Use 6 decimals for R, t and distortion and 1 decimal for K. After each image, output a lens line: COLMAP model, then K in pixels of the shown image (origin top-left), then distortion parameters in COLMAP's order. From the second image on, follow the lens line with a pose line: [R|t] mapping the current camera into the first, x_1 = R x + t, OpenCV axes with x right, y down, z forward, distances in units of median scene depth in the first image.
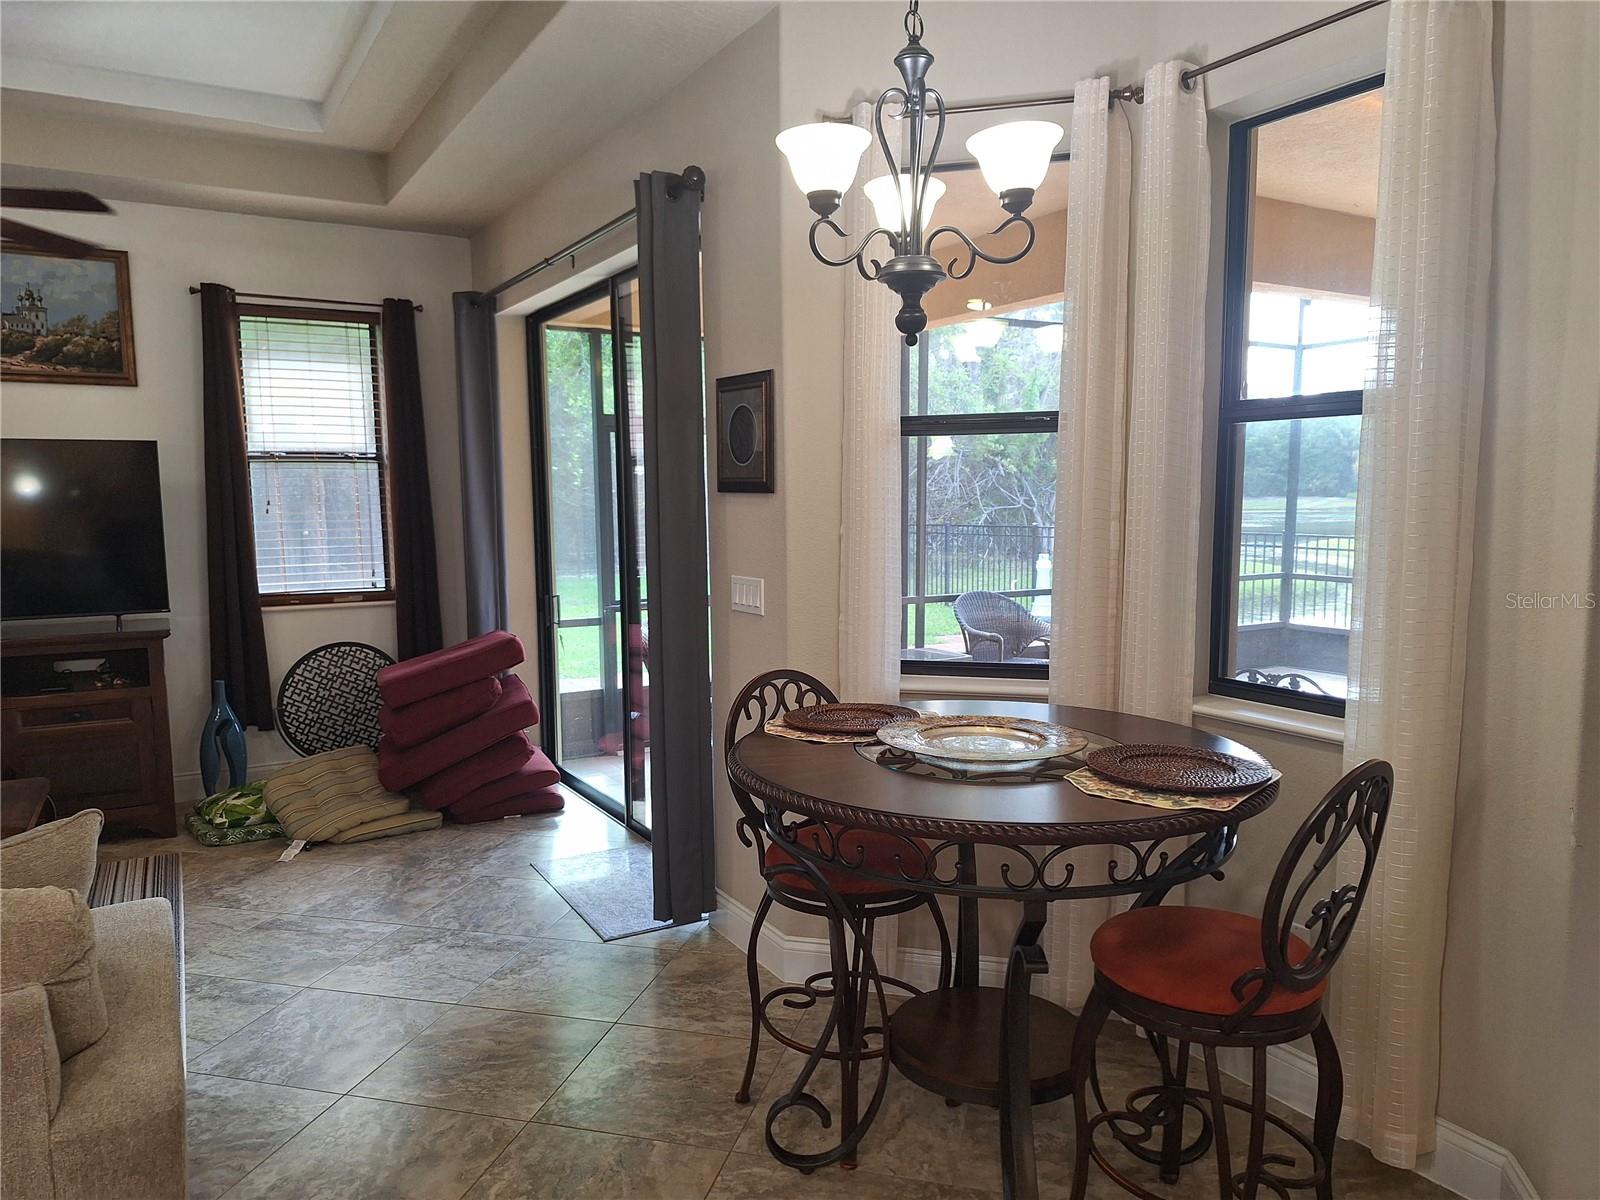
lens RADIAL K [[1139.2, 0, 800.4], [0, 1139.2, 624.2], [0, 0, 1]] dist [0.065186, -0.077144]
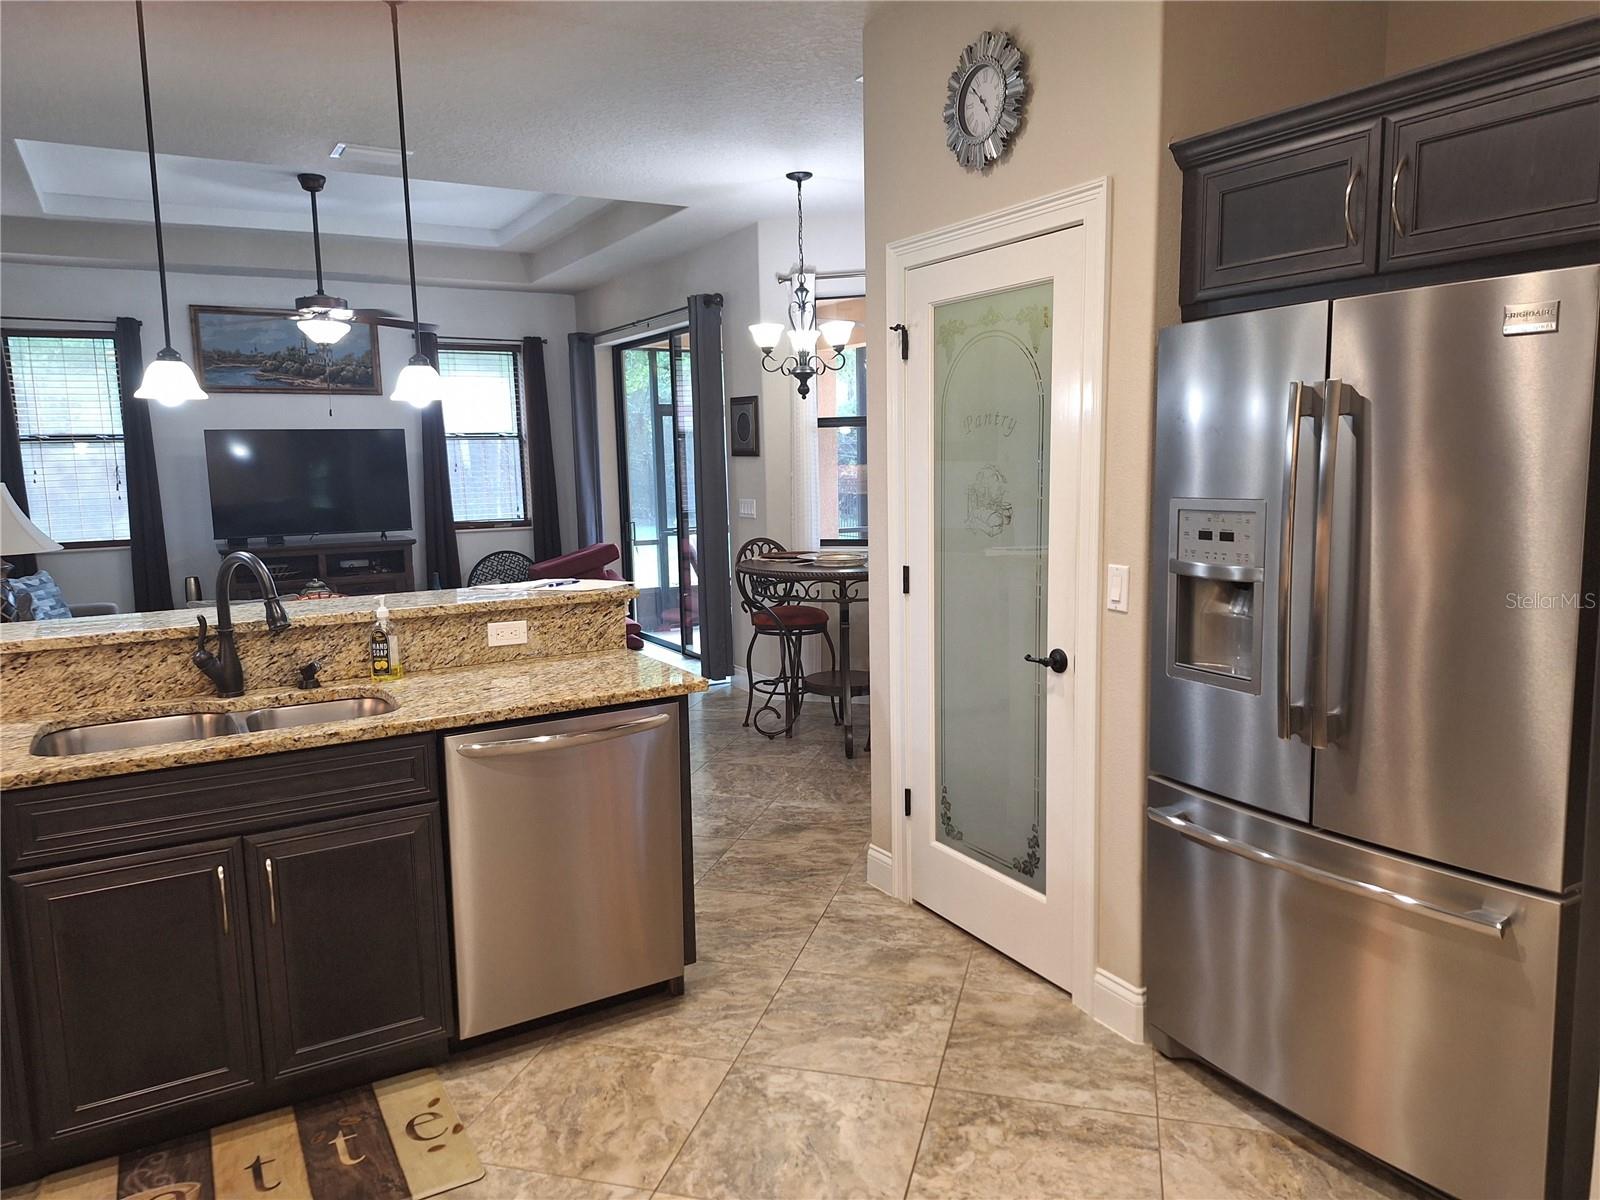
lens RADIAL K [[1110.4, 0, 807.8], [0, 1110.4, 591.2], [0, 0, 1]] dist [0.094759, -0.105658]
pose [[0.999857, -0.010814, -0.012978, 0.057395], [0.010931, 0.999900, 0.008984, 0.071690], [0.012879, -0.009125, 0.999875, -0.651770]]
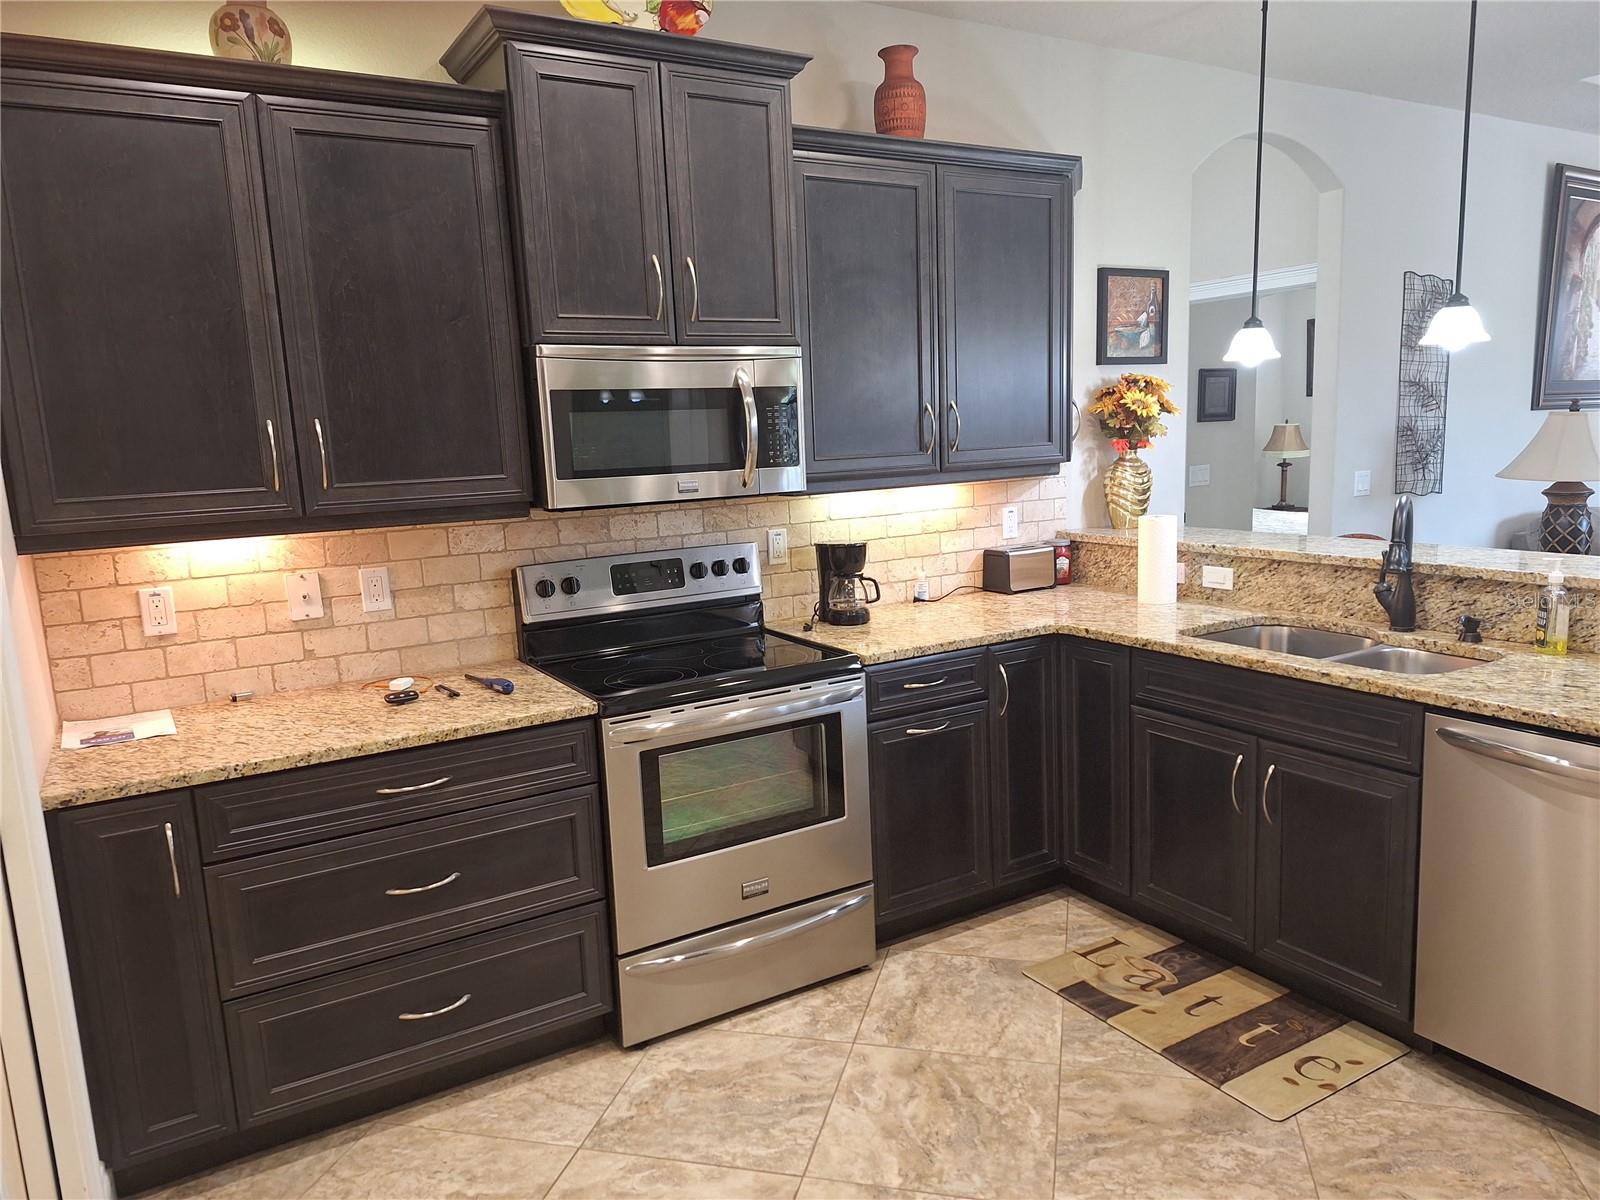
lens RADIAL K [[1102.4, 0, 791.8], [0, 1102.4, 608.9], [0, 0, 1]] dist [0.084427, -0.105097]
pose [[-0.003398, 0.173644, -0.984803, 0.342334], [-0.075810, 0.981930, 0.173399, 0.036732], [0.997116, 0.075247, 0.009828, -0.416455]]
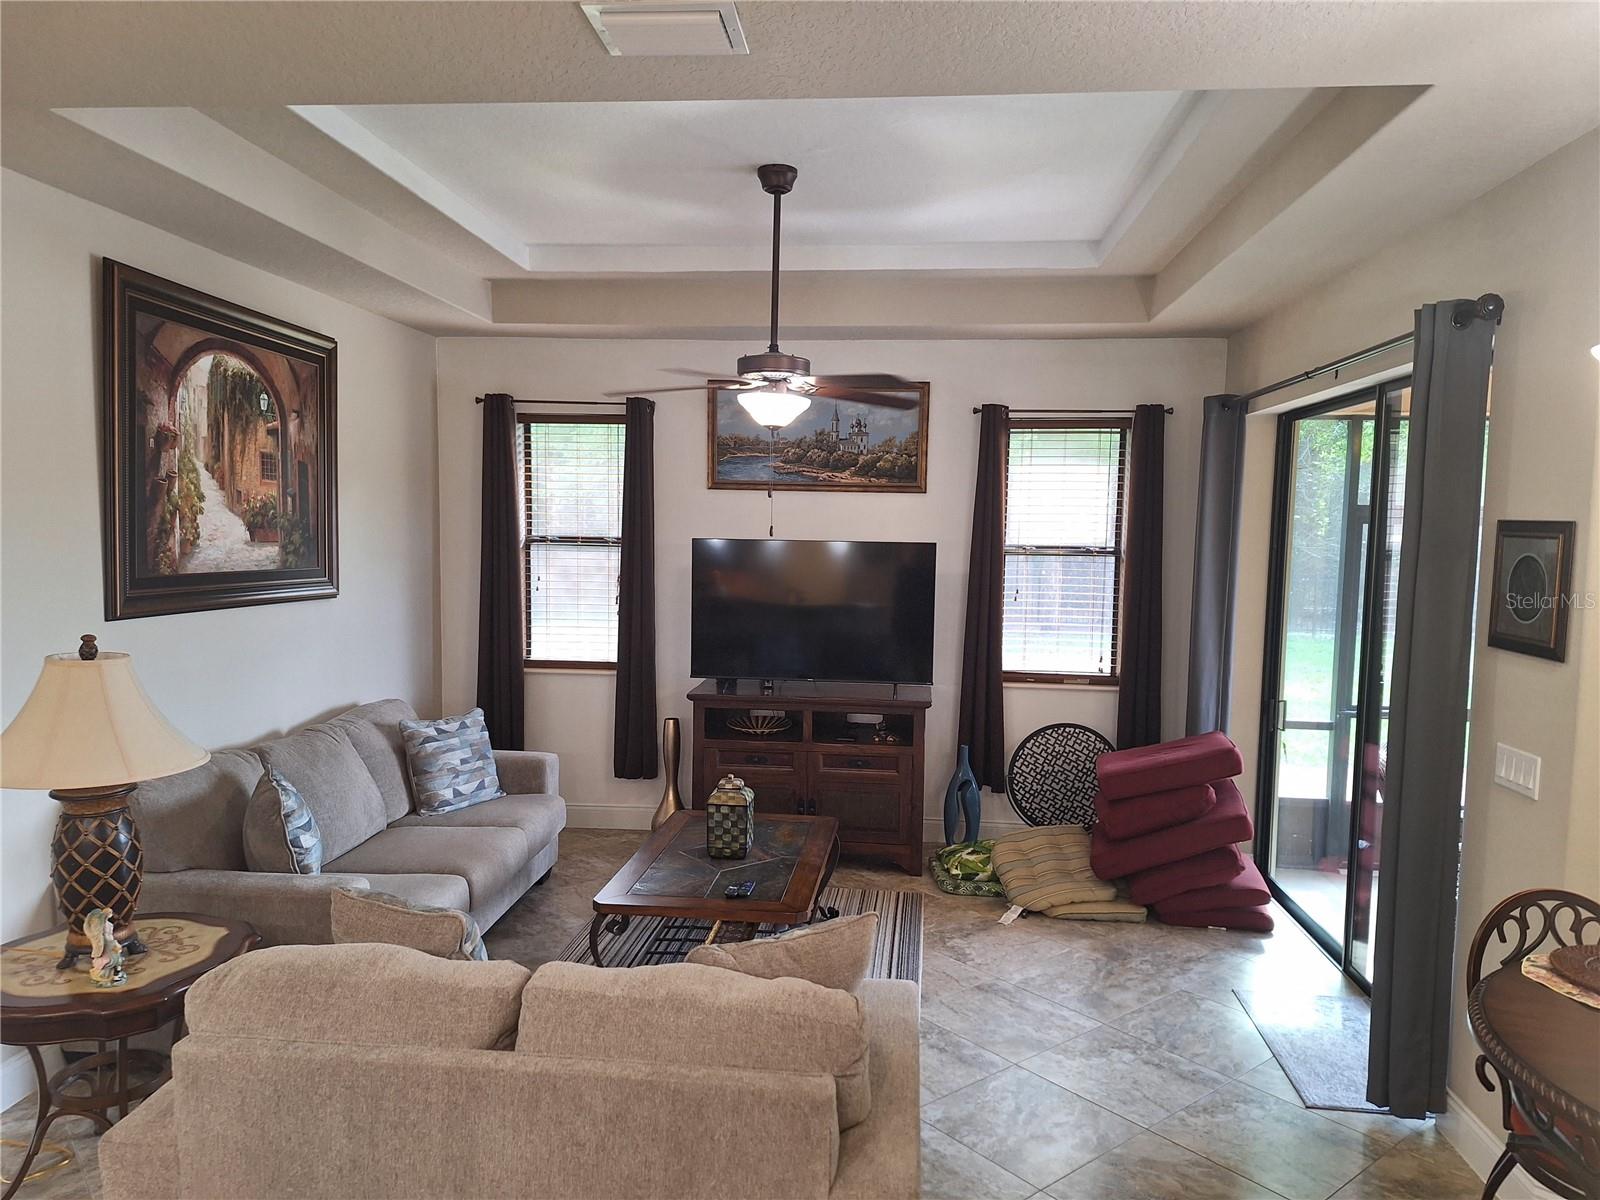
lens RADIAL K [[1121.2, 0, 798.5], [0, 1121.2, 626.9], [0, 0, 1]] dist [0.097603, -0.103331]
pose [[0.813906, 0.075571, -0.576061, 0.002152], [-0.090637, 0.995881, 0.002586, -0.062683], [0.573884, 0.050108, 0.817402, -0.028035]]
